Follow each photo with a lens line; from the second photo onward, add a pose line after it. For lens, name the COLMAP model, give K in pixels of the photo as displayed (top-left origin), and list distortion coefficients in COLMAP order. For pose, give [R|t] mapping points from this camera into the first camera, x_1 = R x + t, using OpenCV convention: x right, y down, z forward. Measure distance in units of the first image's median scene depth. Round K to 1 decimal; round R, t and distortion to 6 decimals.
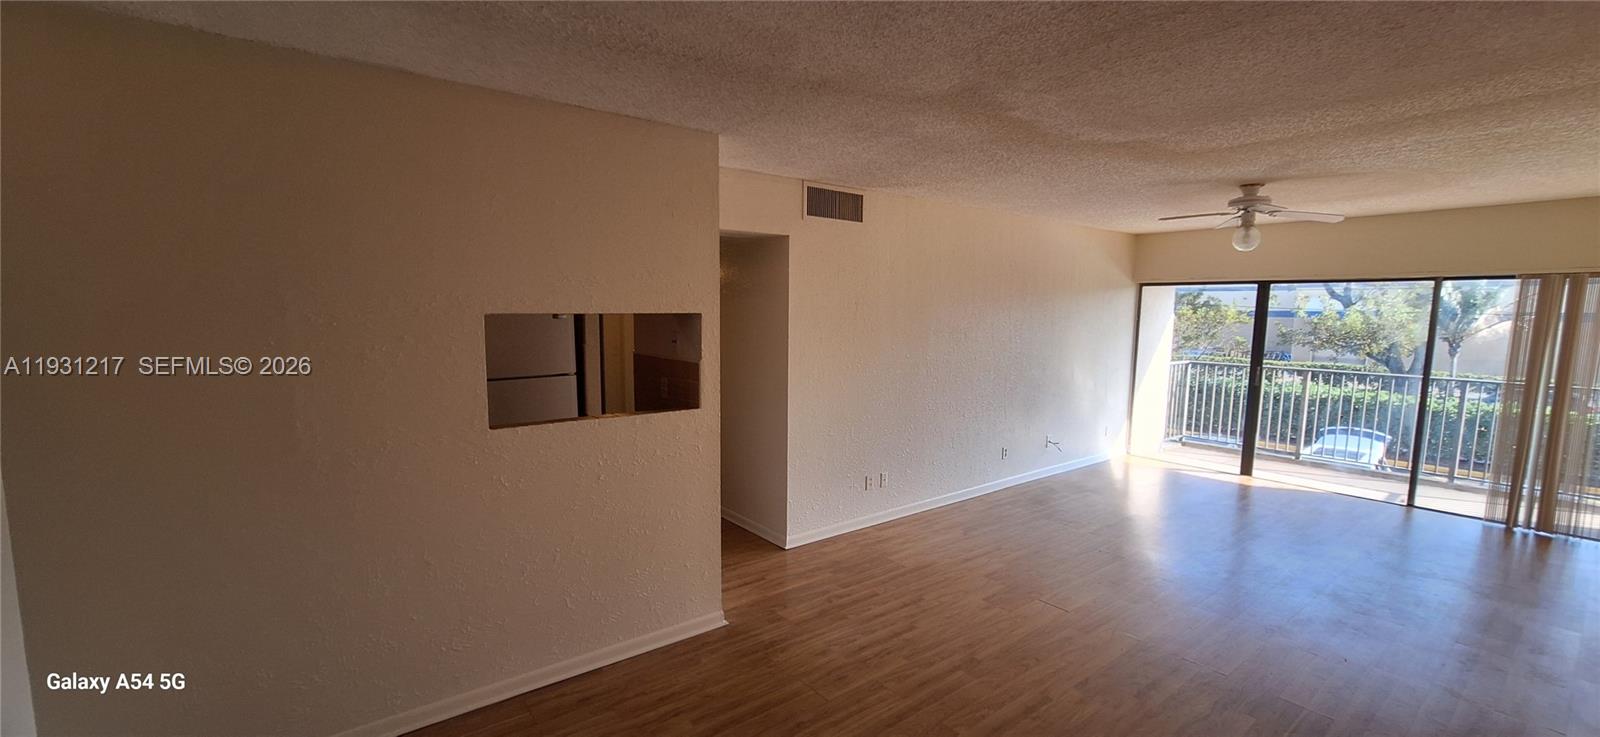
lens RADIAL K [[632.0, 0, 795.4], [0, 632.0, 394.0], [0, 0, 1]] dist [0.000843, 0.000167]
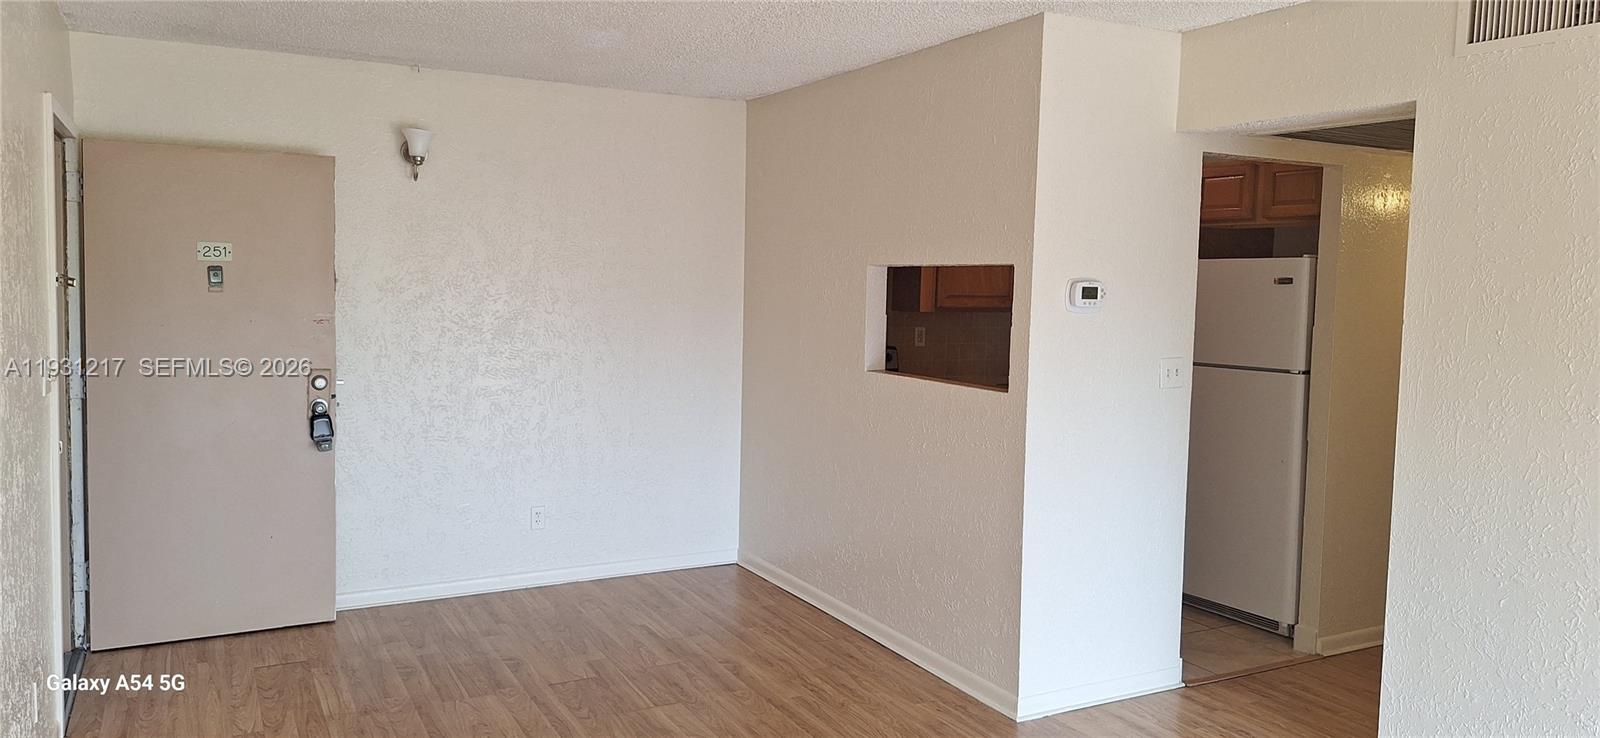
lens RADIAL K [[1111.1, 0, 800.0], [0, 1111.1, 369.0], [0, 0, 1]] dist [0.057429, -0.050169]
pose [[-0.180495, 0.054967, -0.982039, 0.572419], [-0.150852, 0.985077, 0.082863, -0.035445], [0.971939, 0.163099, -0.169510, 0.487585]]
